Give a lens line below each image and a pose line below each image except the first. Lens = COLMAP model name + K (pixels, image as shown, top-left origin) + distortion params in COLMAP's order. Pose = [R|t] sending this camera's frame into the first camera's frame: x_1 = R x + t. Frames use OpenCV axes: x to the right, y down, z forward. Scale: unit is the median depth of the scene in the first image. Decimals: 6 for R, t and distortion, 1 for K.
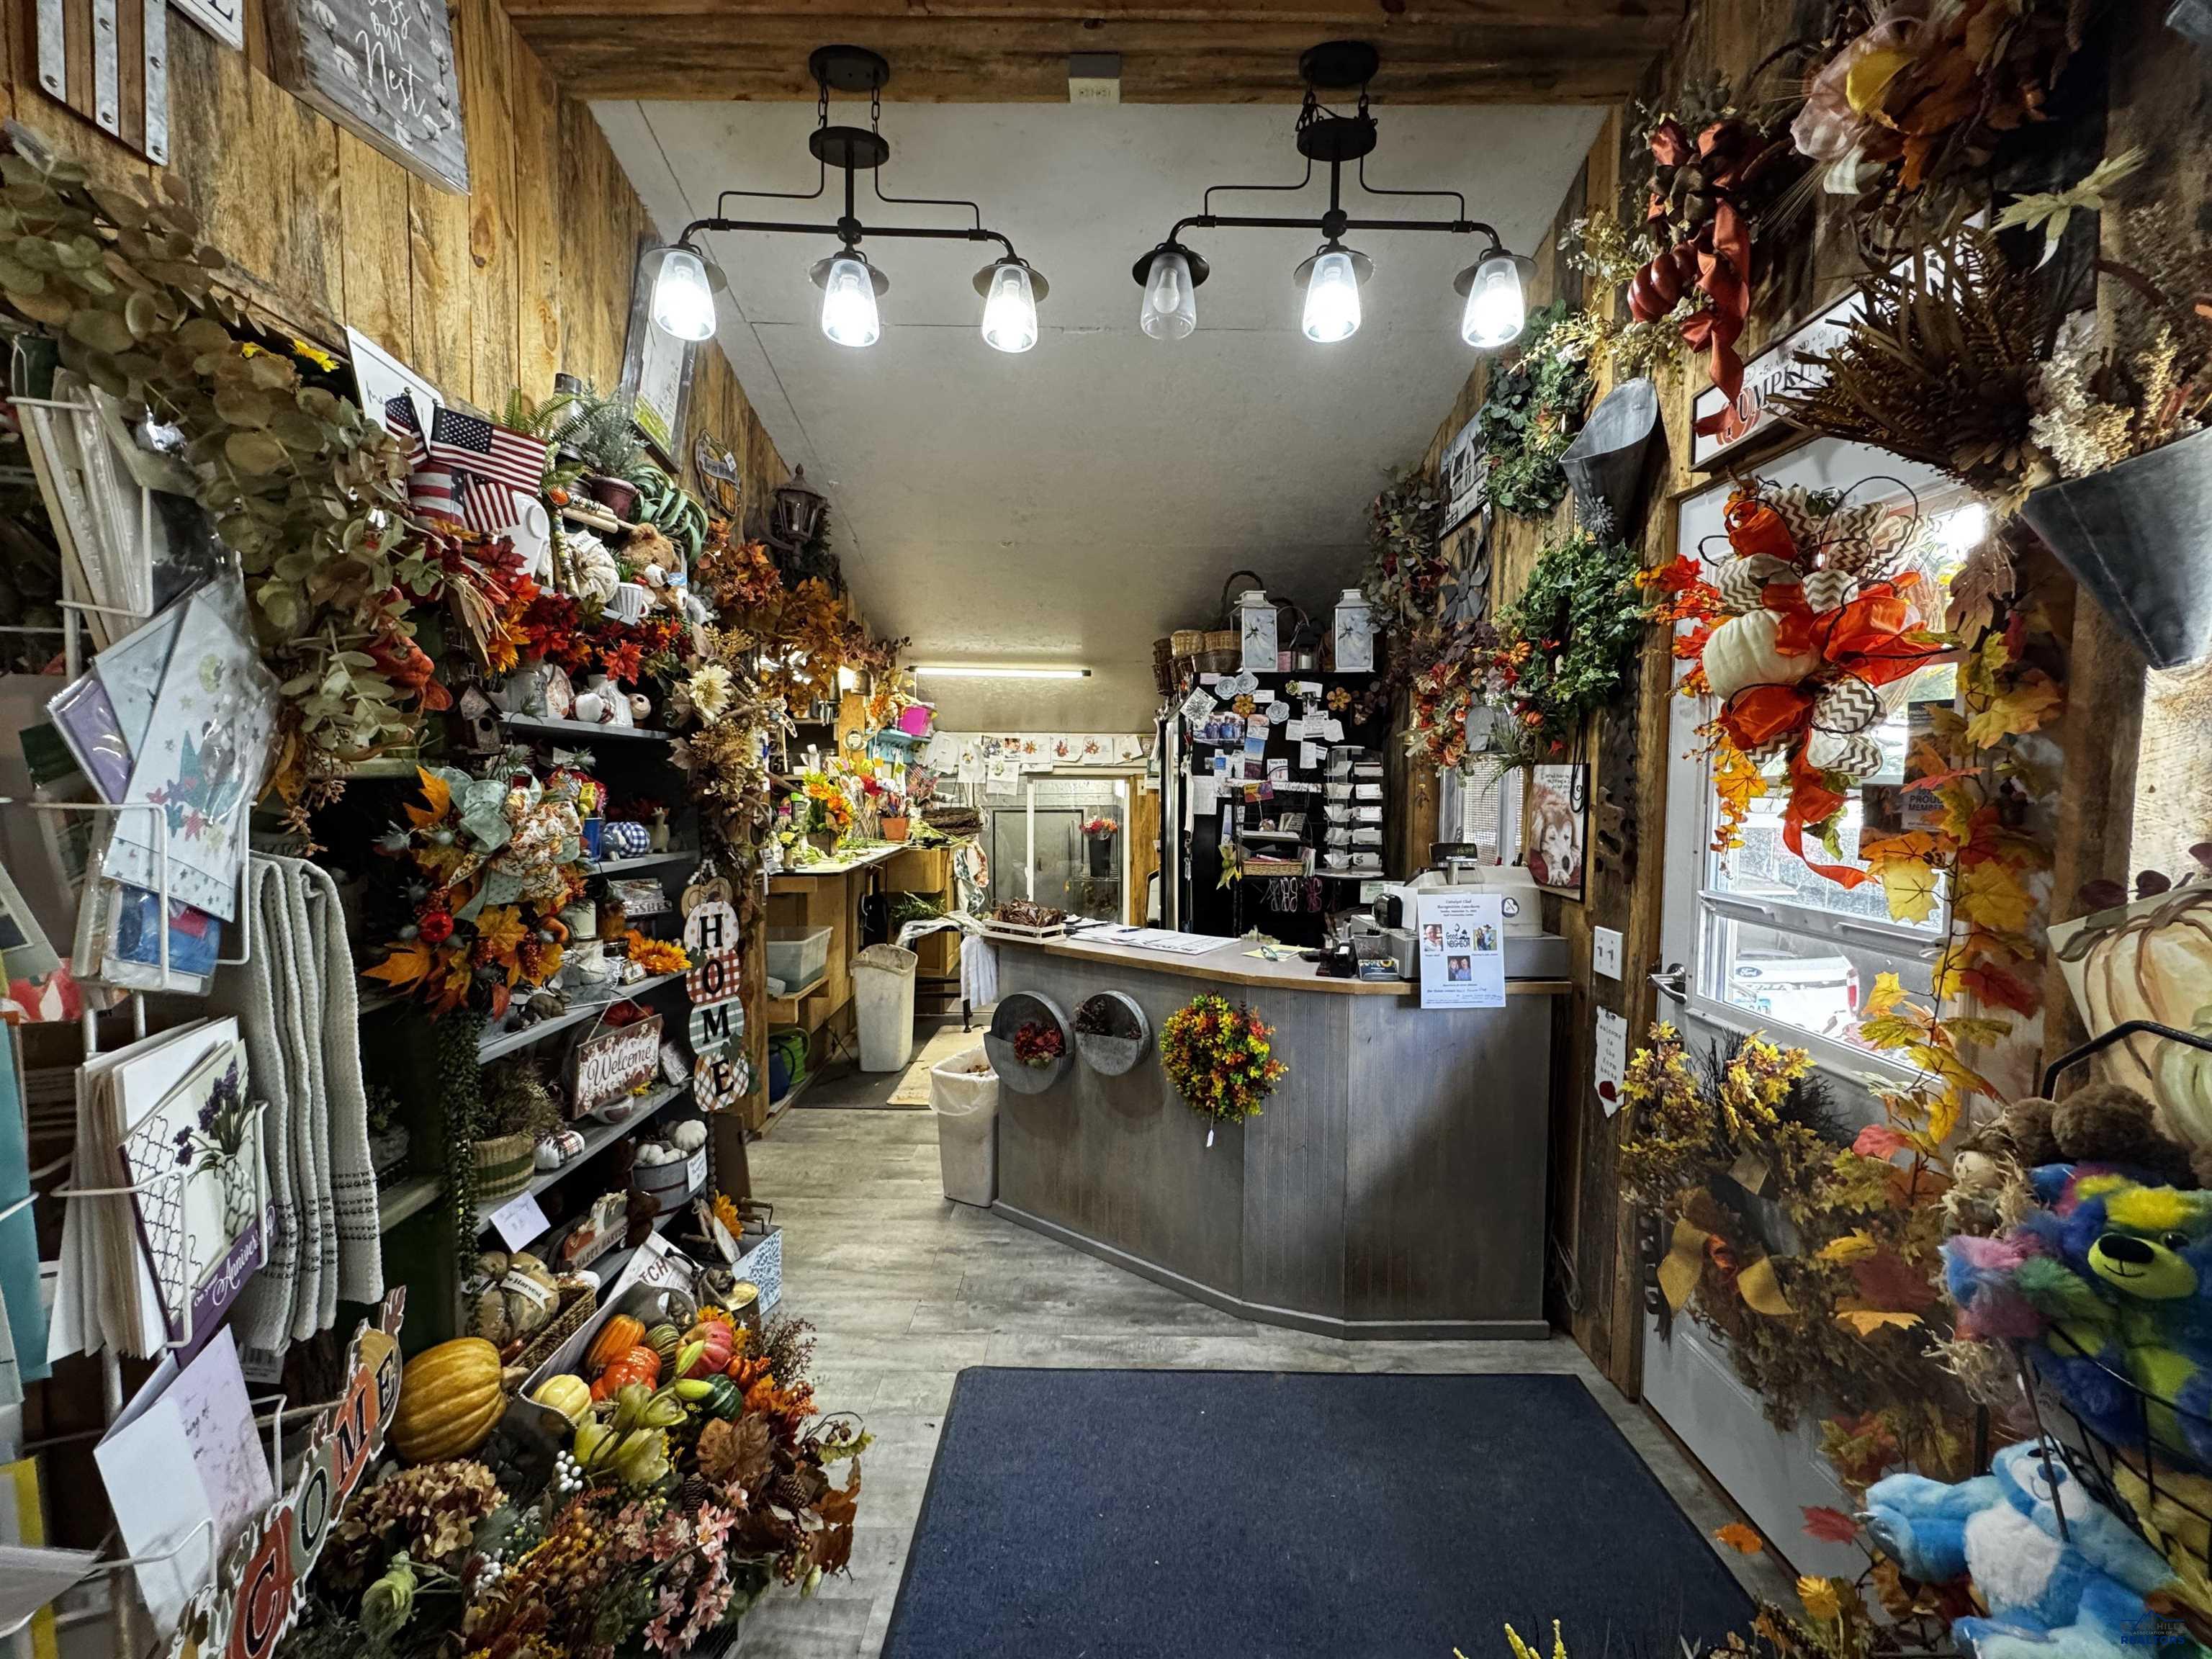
lens RADIAL K [[877.4, 0, 1108.2], [0, 877.4, 829.7], [0, 0, 1]] dist [-0.003104, -0.000283]
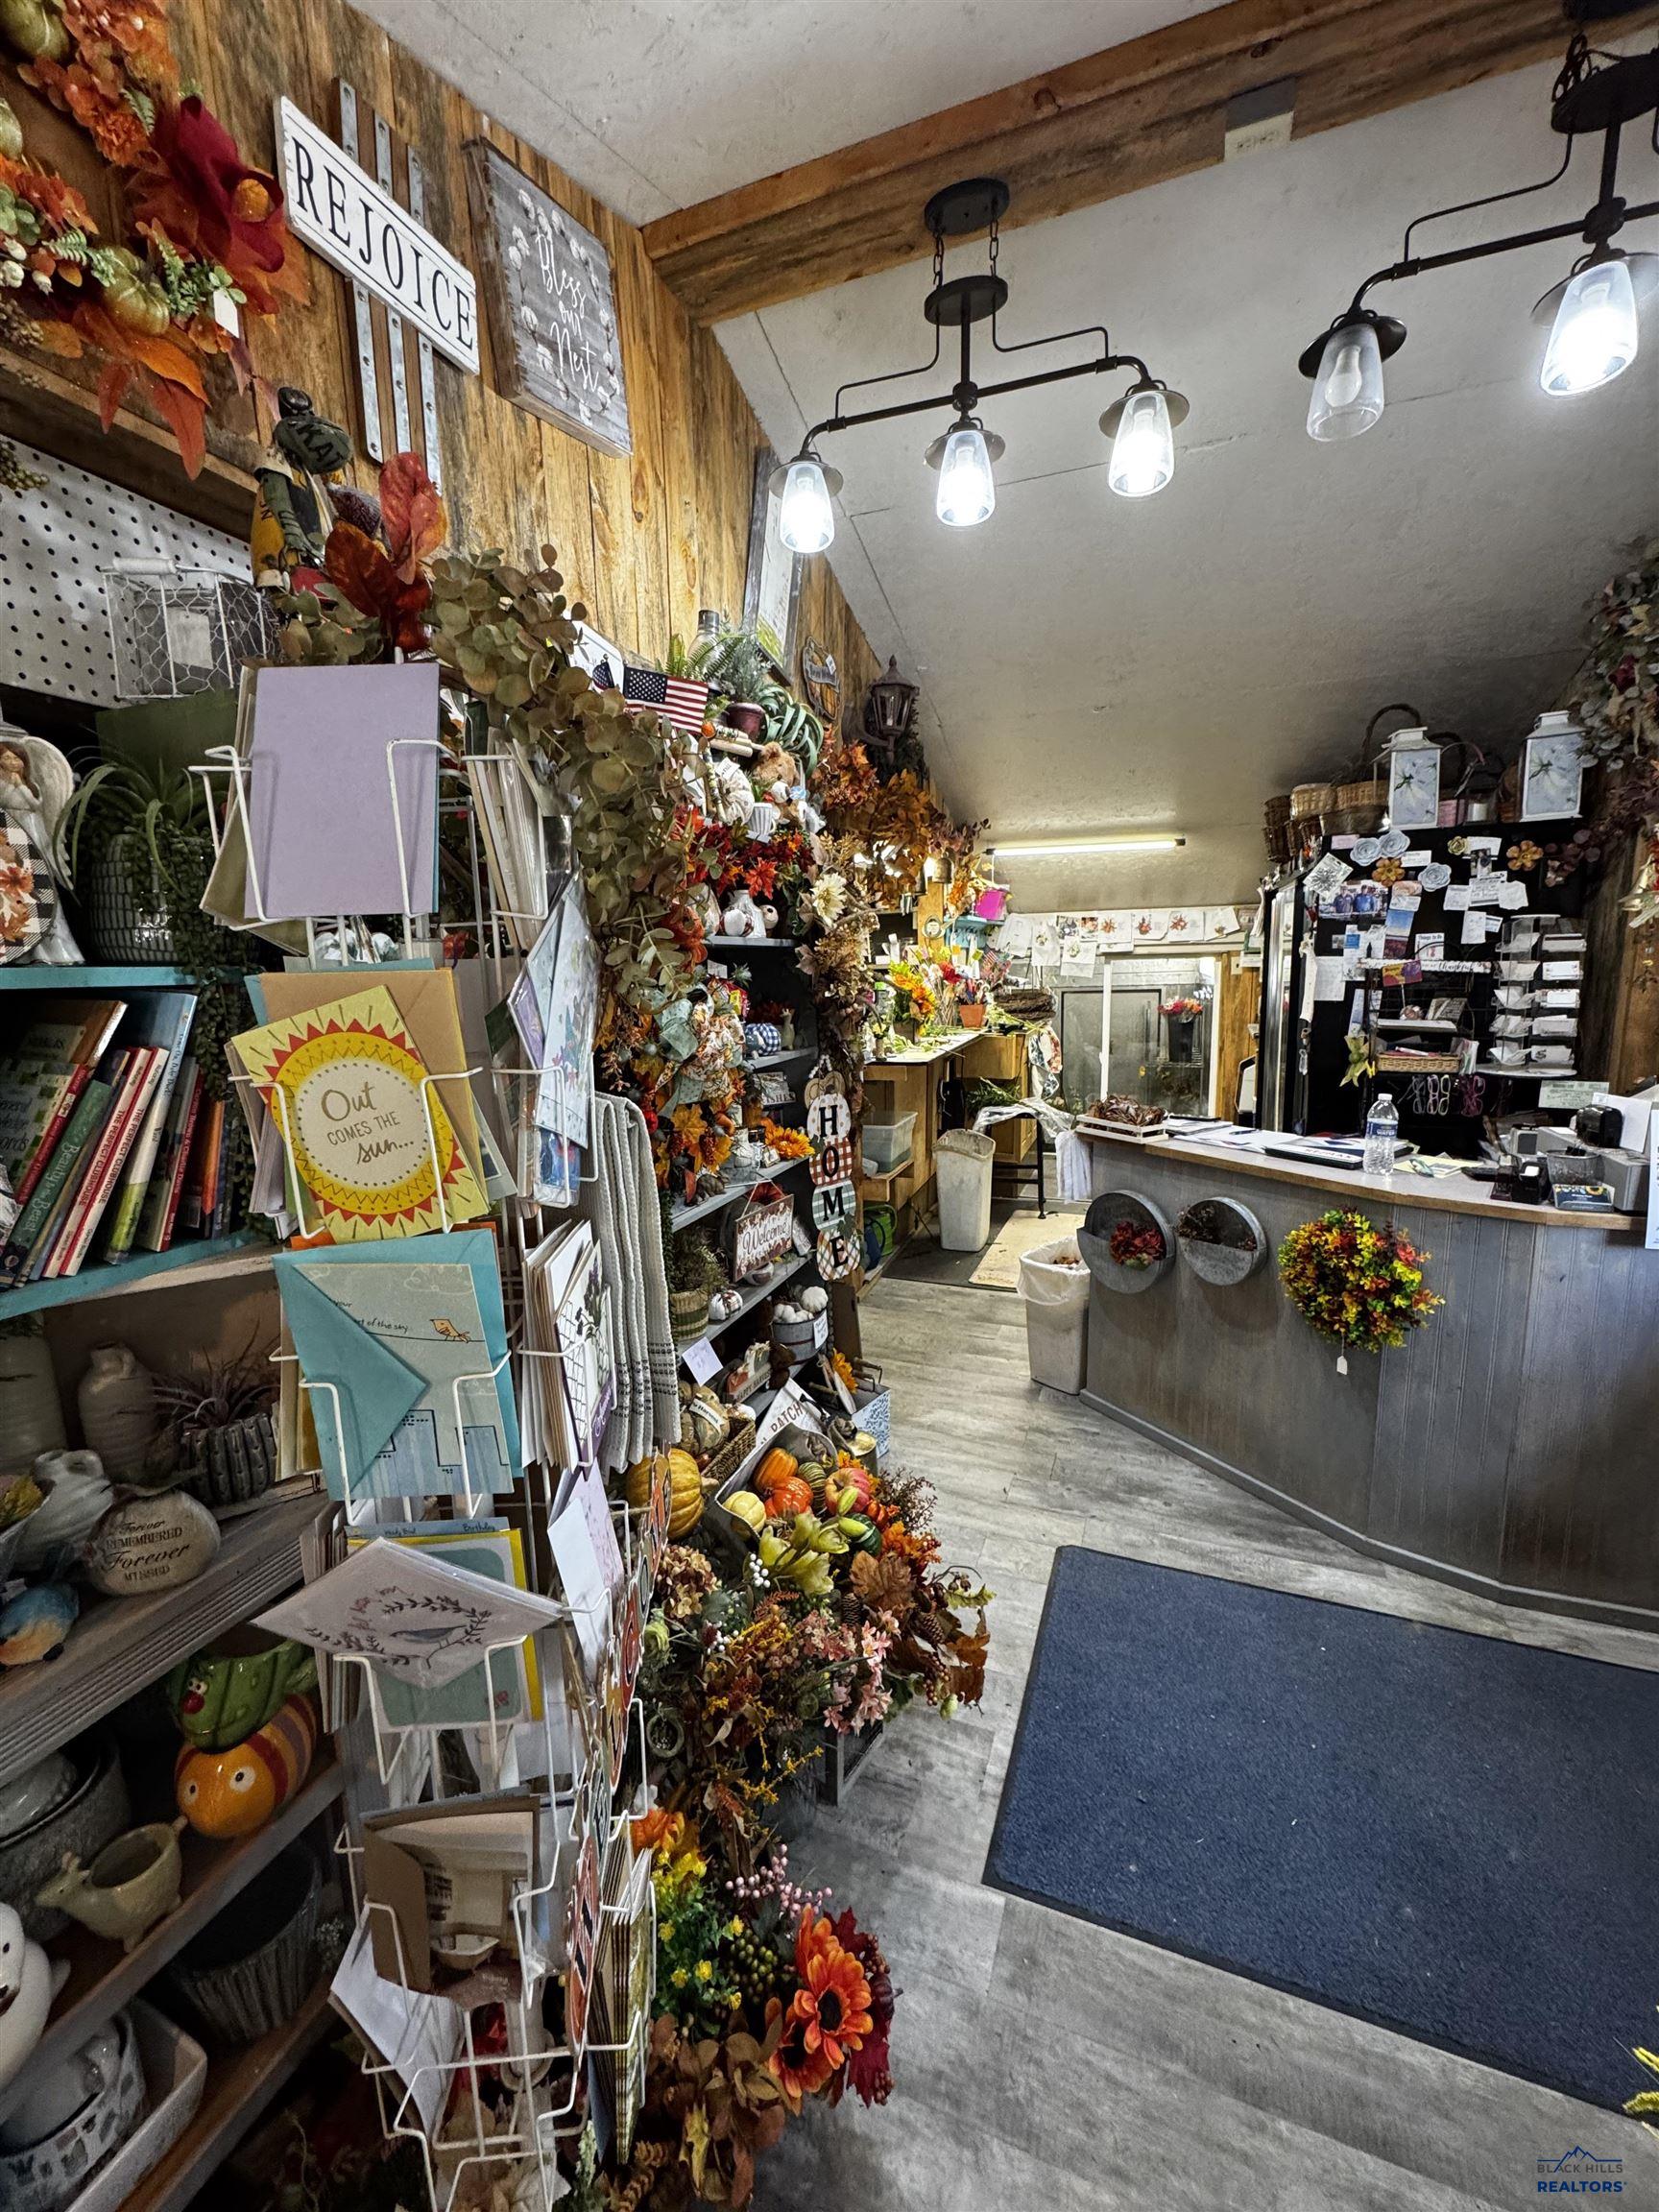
lens RADIAL K [[877.4, 0, 832.2], [0, 877.4, 1110.5], [0, 0, 1]] dist [-0.003104, -0.000283]
pose [[0.931856, 0.031868, -0.361426, -0.057223], [0.010832, 0.993248, 0.115504, -0.025815], [0.362666, -0.111548, 0.925219, -0.013169]]
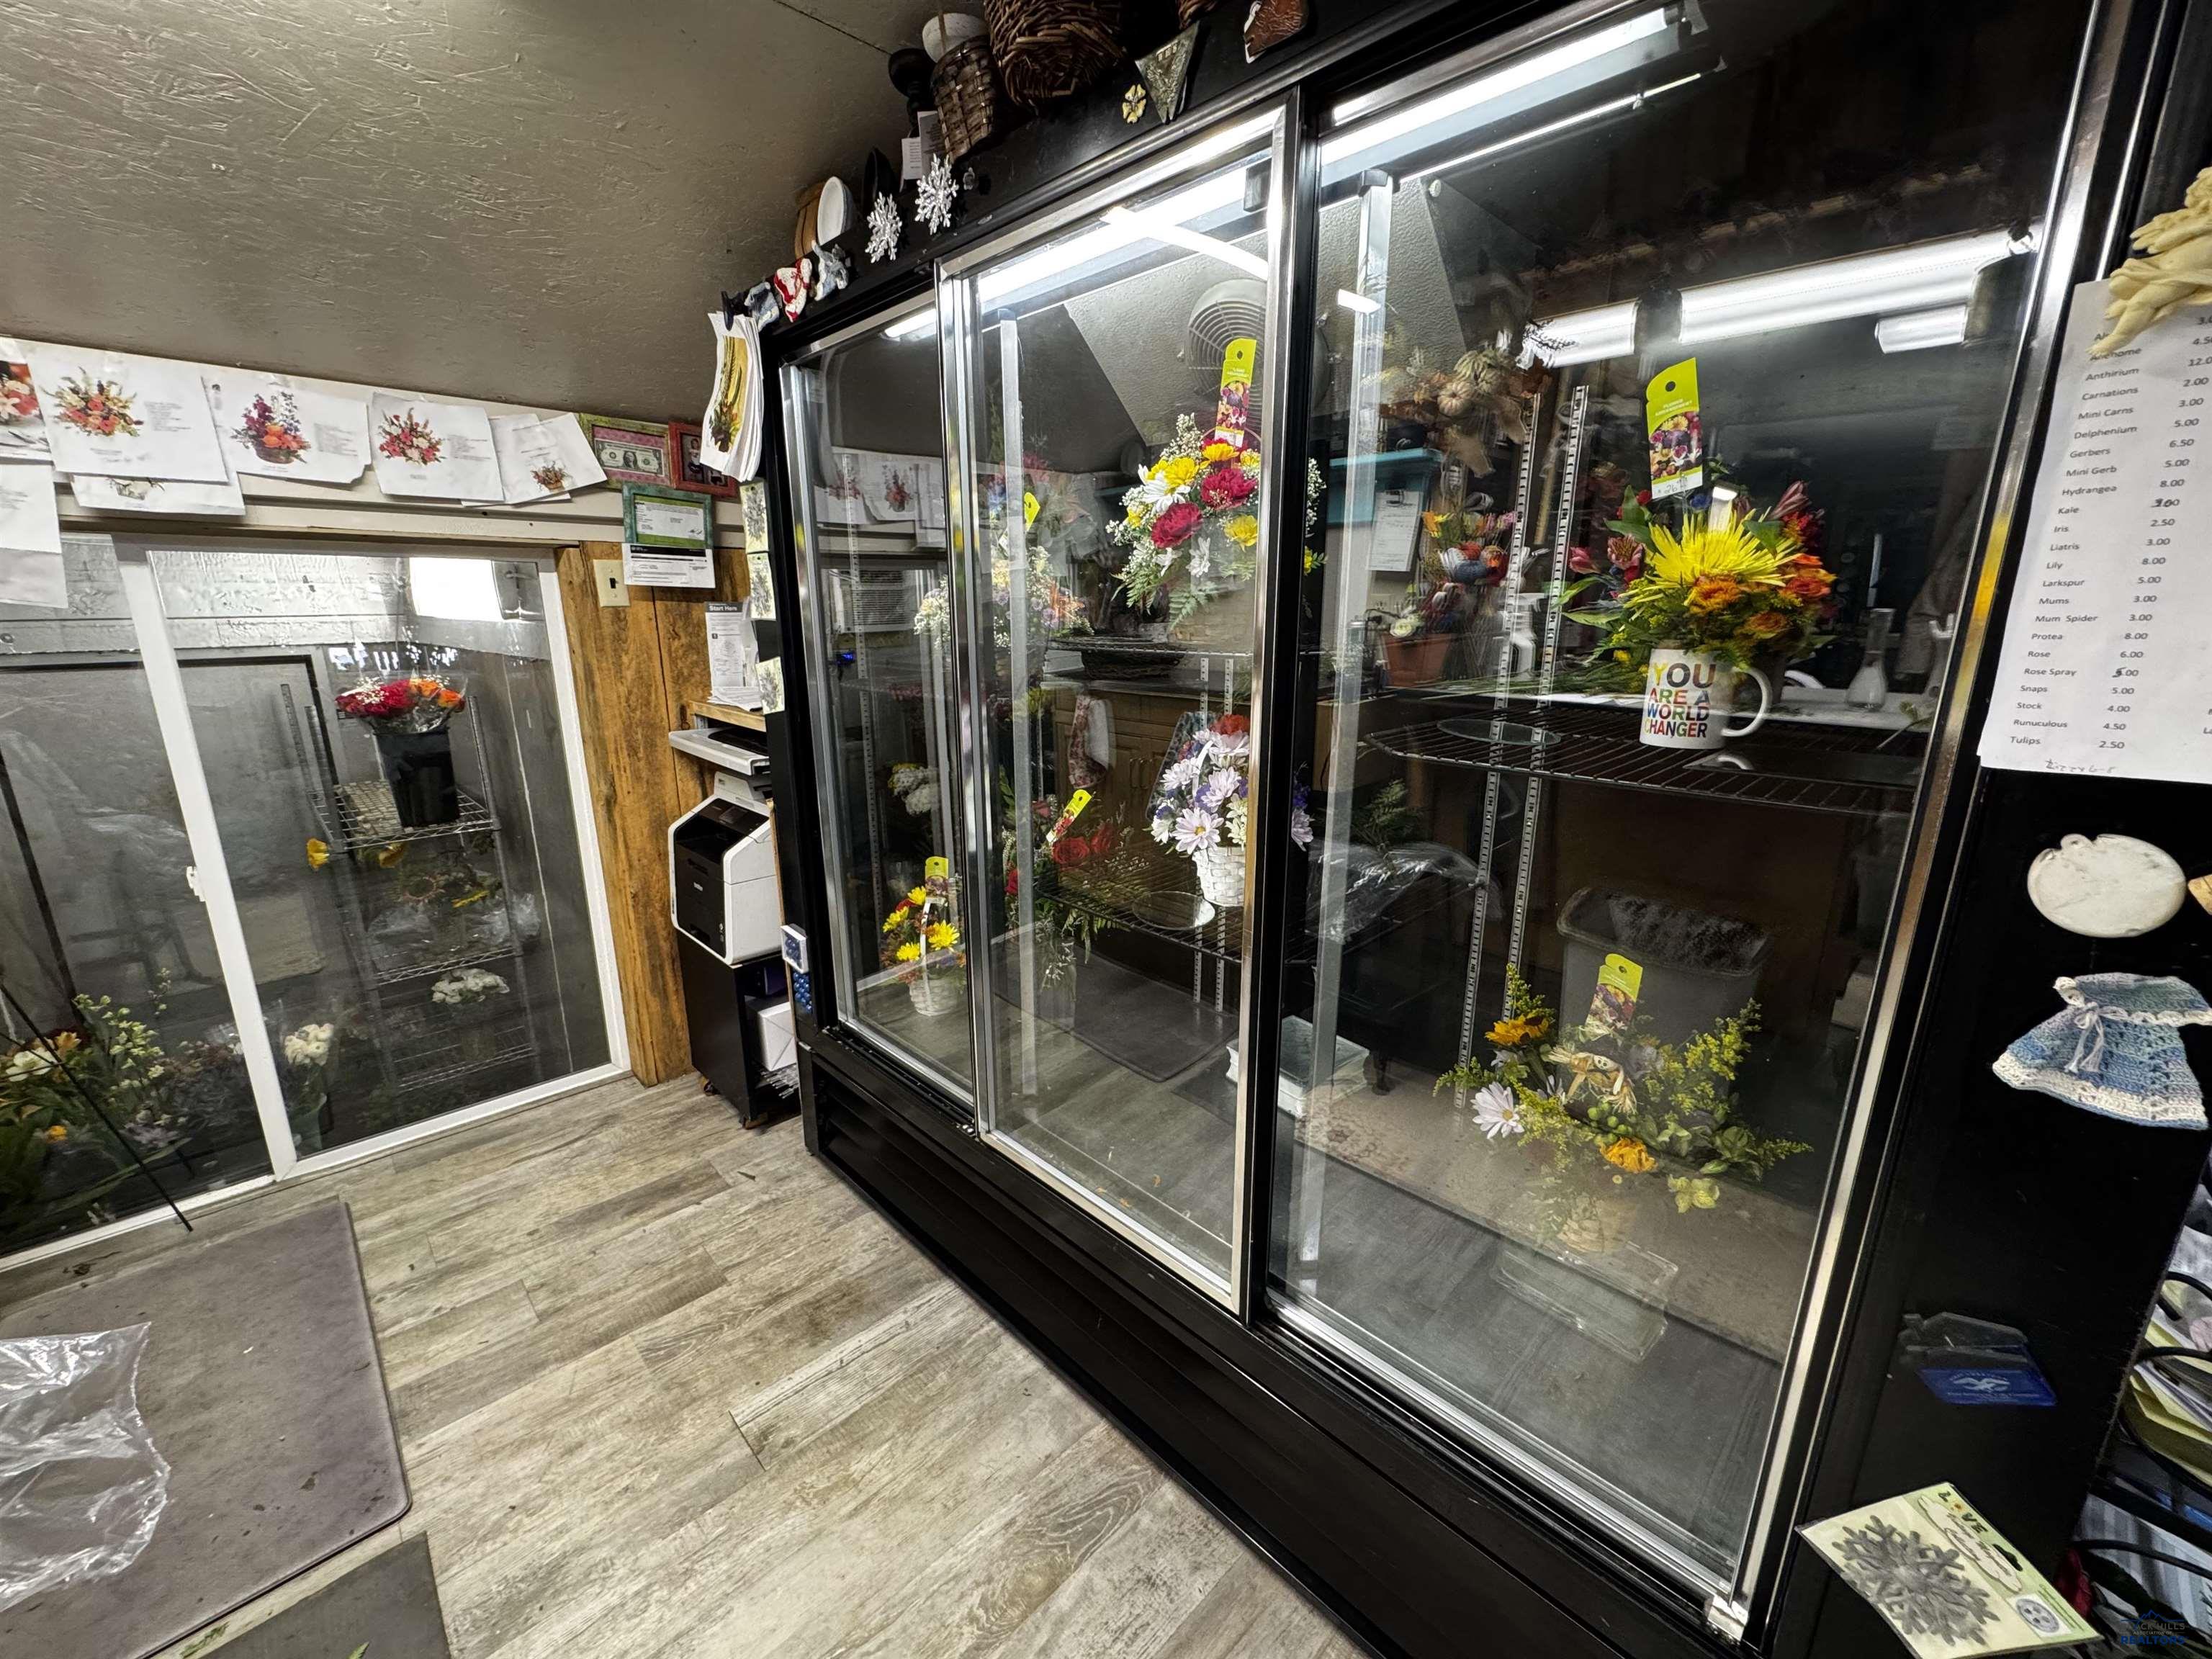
lens RADIAL K [[877.4, 0, 1112.5], [0, 877.4, 830.1], [0, 0, 1]] dist [-0.003104, -0.000283]
pose [[0.717510, -0.169685, 0.675563, -0.211302], [0.042562, 0.978742, 0.200632, -0.040893], [-0.695246, -0.115202, 0.709479, 1.828641]]
